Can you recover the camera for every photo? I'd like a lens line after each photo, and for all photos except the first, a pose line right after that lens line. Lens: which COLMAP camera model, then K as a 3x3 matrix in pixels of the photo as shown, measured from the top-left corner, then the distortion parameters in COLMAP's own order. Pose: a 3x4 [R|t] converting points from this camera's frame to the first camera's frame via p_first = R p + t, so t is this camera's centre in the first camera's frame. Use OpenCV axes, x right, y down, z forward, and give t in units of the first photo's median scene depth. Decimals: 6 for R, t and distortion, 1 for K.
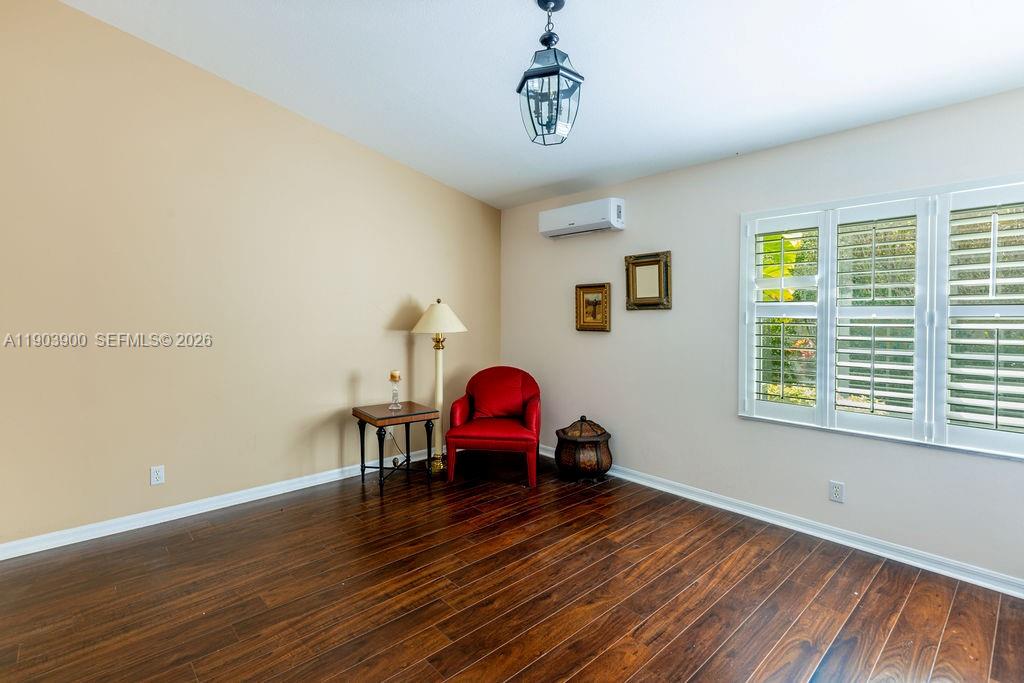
lens RADIAL K [[475.2, 0, 480.4], [0, 475.2, 322.5], [0, 0, 1]] dist [0.000067, 0.000045]
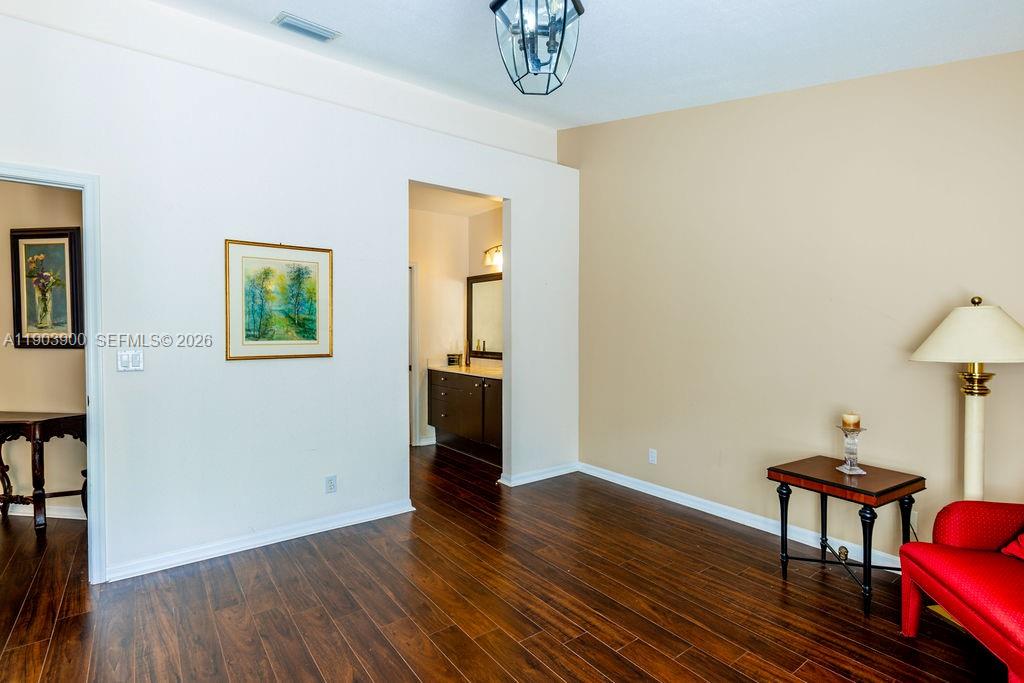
lens RADIAL K [[484.8, 0, 512.0], [0, 484.8, 341.5], [0, 0, 1]] dist [-0.000336, -0.000075]
pose [[-0.052260, 0.024479, -0.998333, 0.642692], [-0.017987, 0.999514, 0.025450, -0.007388], [0.998471, 0.019287, -0.051795, 0.734500]]
